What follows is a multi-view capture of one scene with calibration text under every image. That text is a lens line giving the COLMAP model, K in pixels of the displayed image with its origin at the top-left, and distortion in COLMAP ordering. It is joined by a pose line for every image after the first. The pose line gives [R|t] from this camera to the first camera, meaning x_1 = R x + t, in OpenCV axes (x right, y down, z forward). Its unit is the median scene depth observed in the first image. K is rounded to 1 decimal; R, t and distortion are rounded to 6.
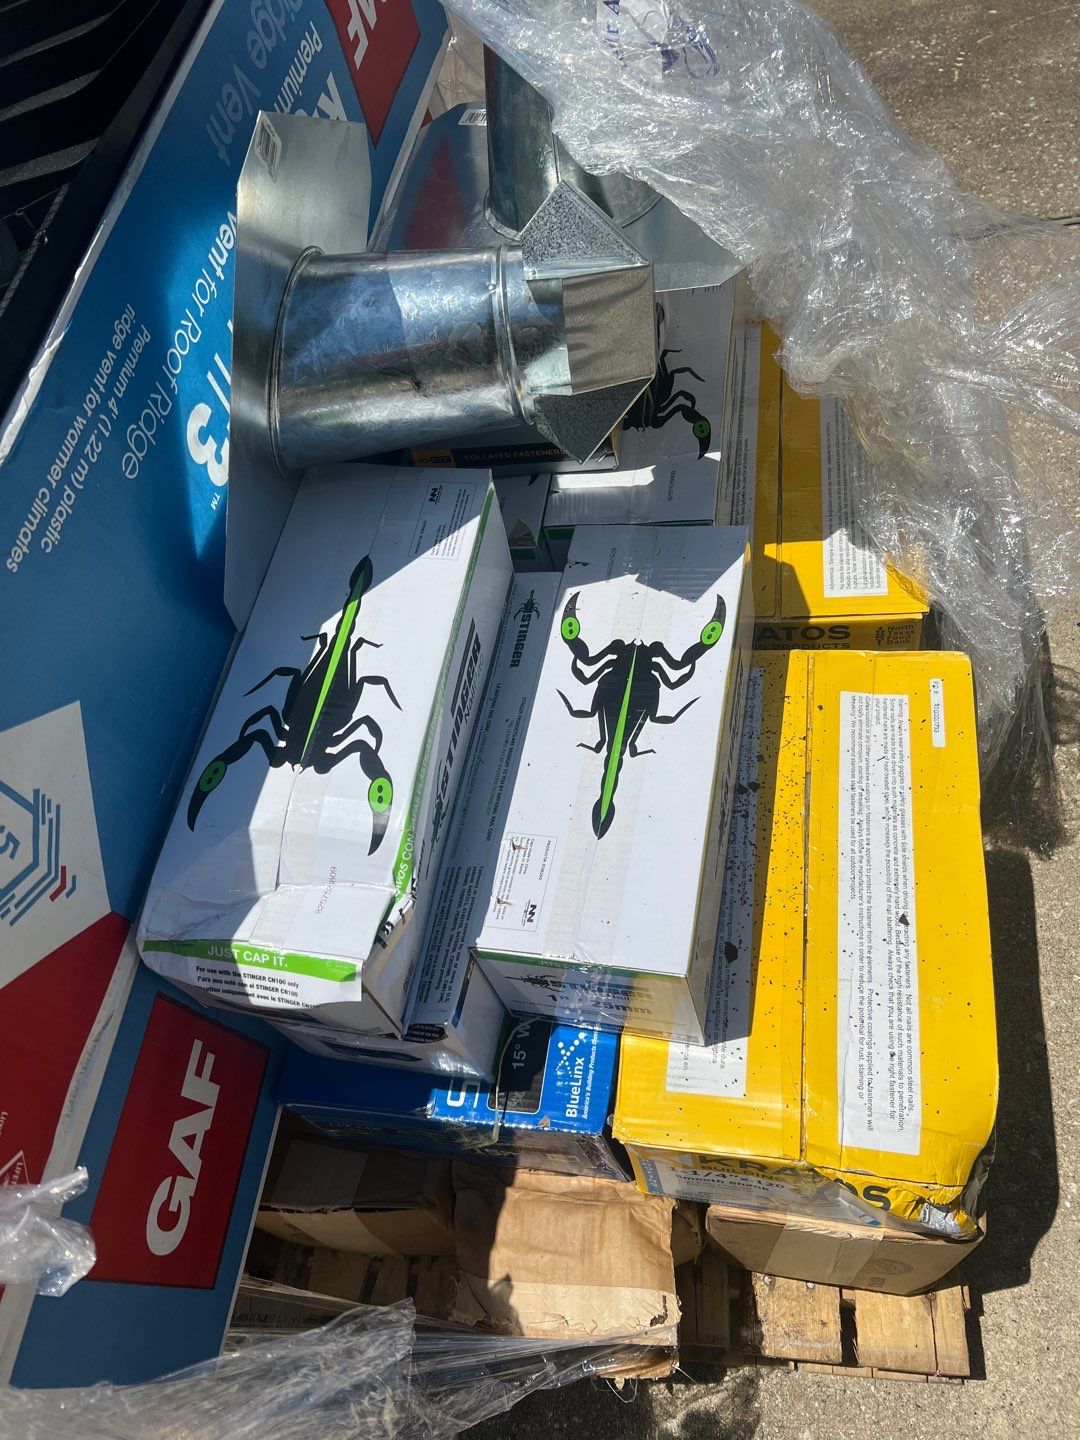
lens RADIAL K [[1075.3, 0, 536.5], [0, 1075.3, 720.7], [0, 0, 1]] dist [0.053934, -0.072141]
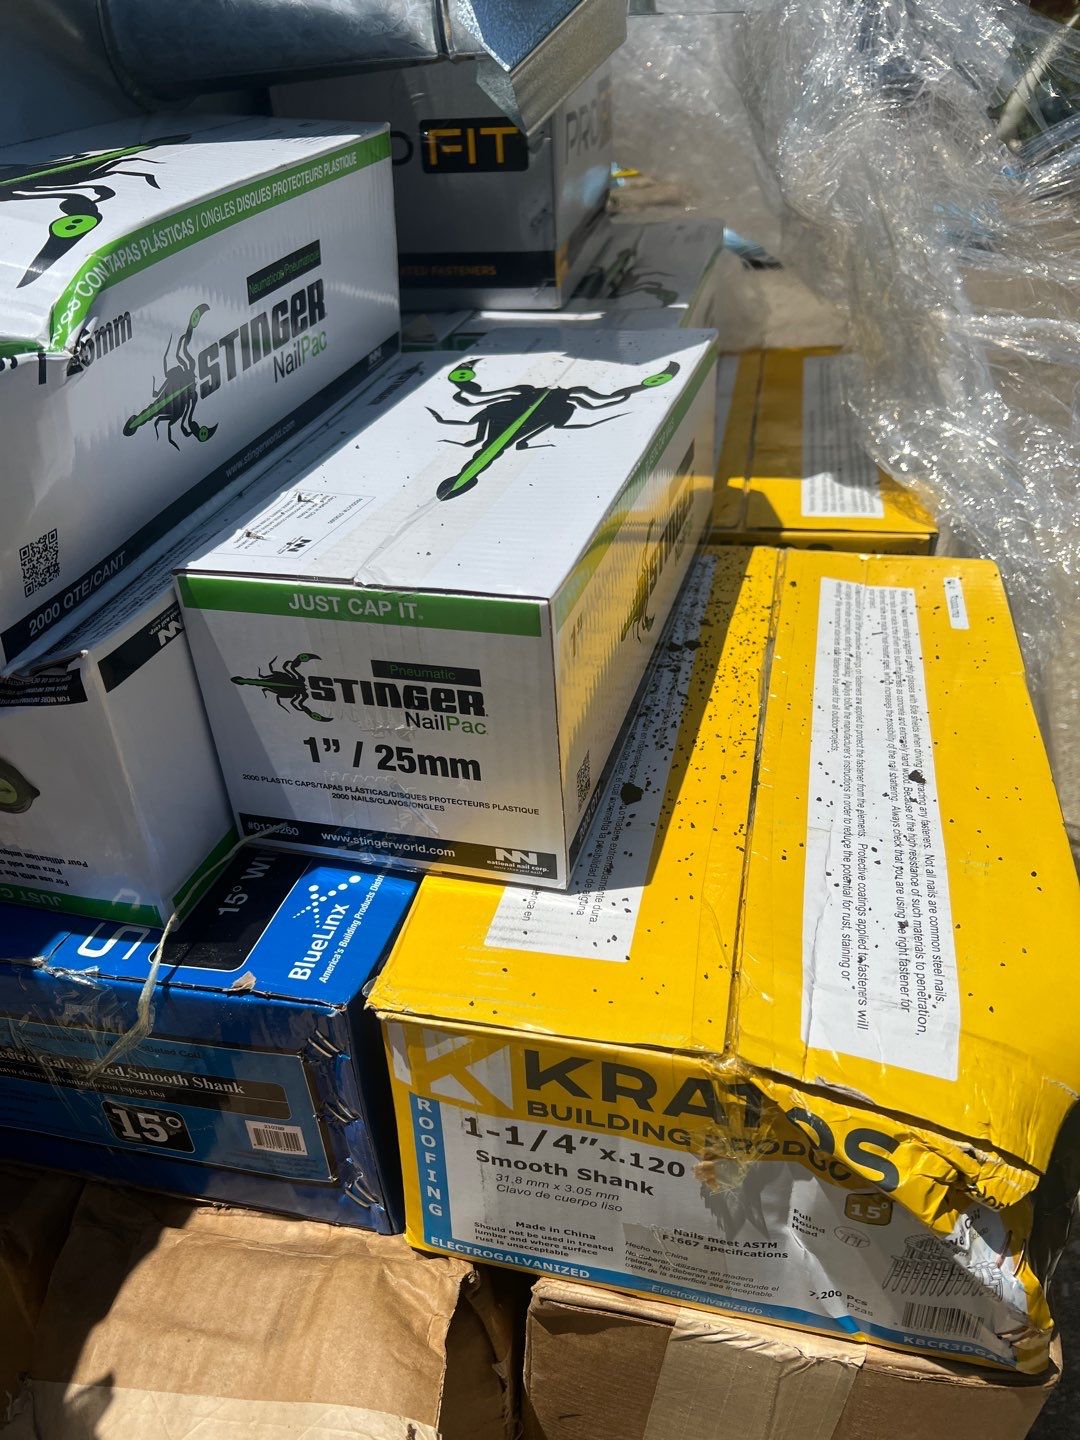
lens RADIAL K [[1086.5, 0, 540.0], [0, 1086.5, 720.0], [0, 0, 1]] dist [0.057683, -0.066745]
pose [[0.985632, 0.166237, 0.029907, 0.103250], [-0.144997, 0.923559, -0.354985, 0.391381], [-0.086633, 0.345548, 0.934394, 0.419094]]
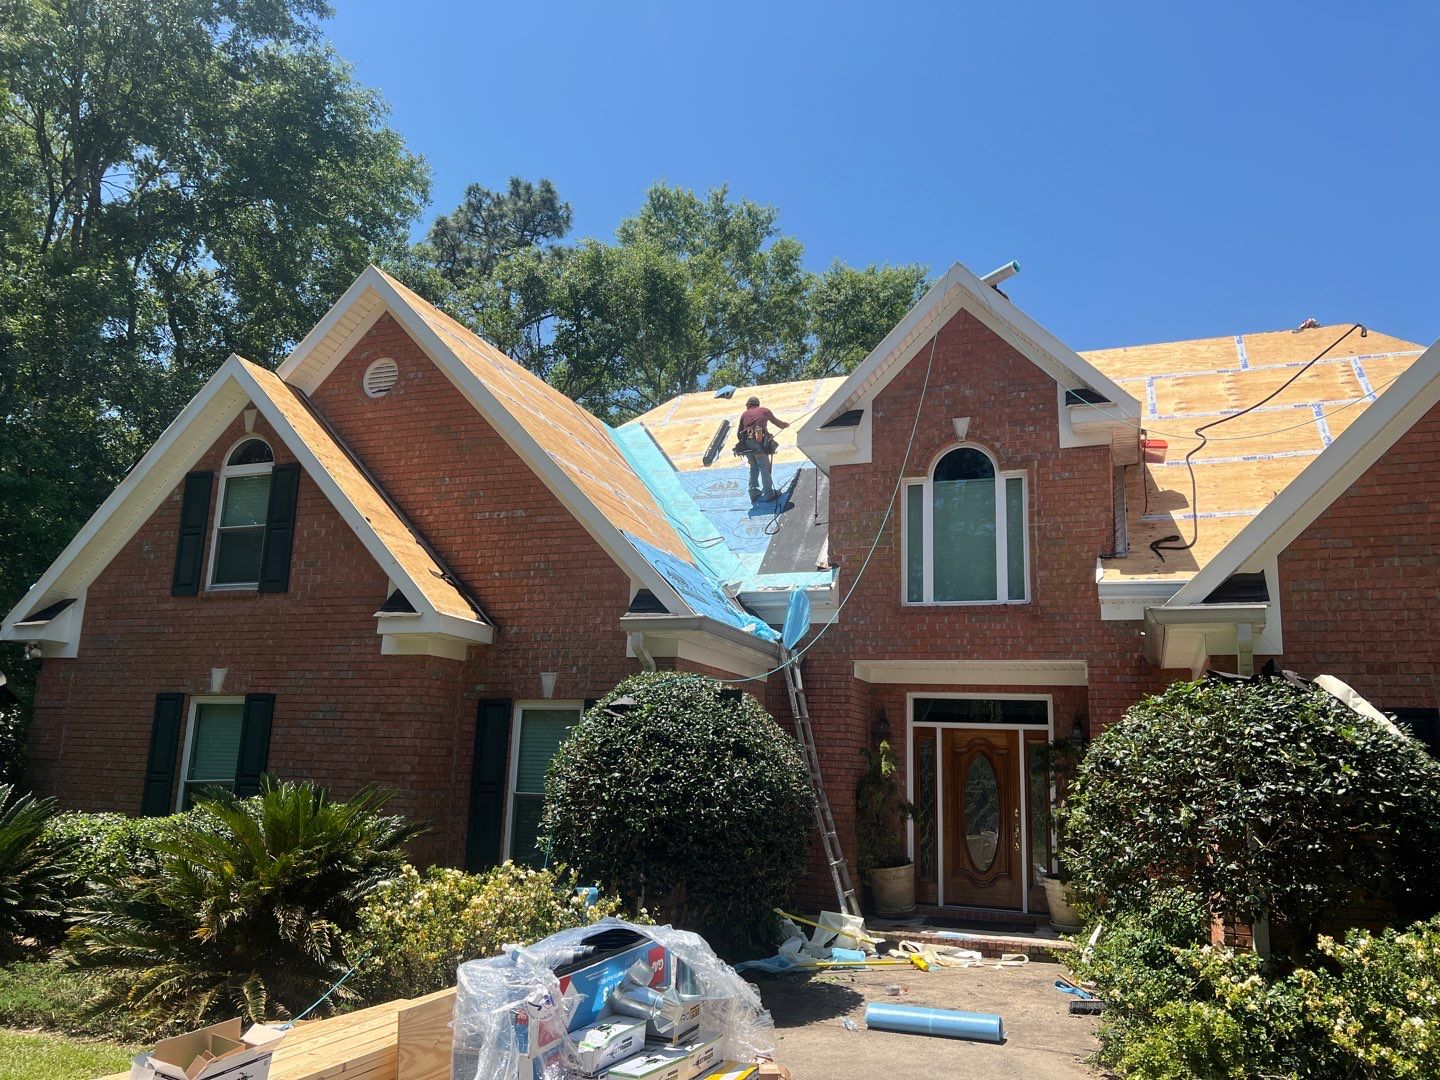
lens RADIAL K [[1075.3, 0, 721.7], [0, 1075.3, 549.1], [0, 0, 1]] dist [0.053934, -0.072141]
pose [[0.936656, 0.172223, -0.304982, 1.628806], [-0.349849, 0.418432, -0.838165, 3.342225], [-0.016738, 0.891770, 0.452179, -3.776571]]
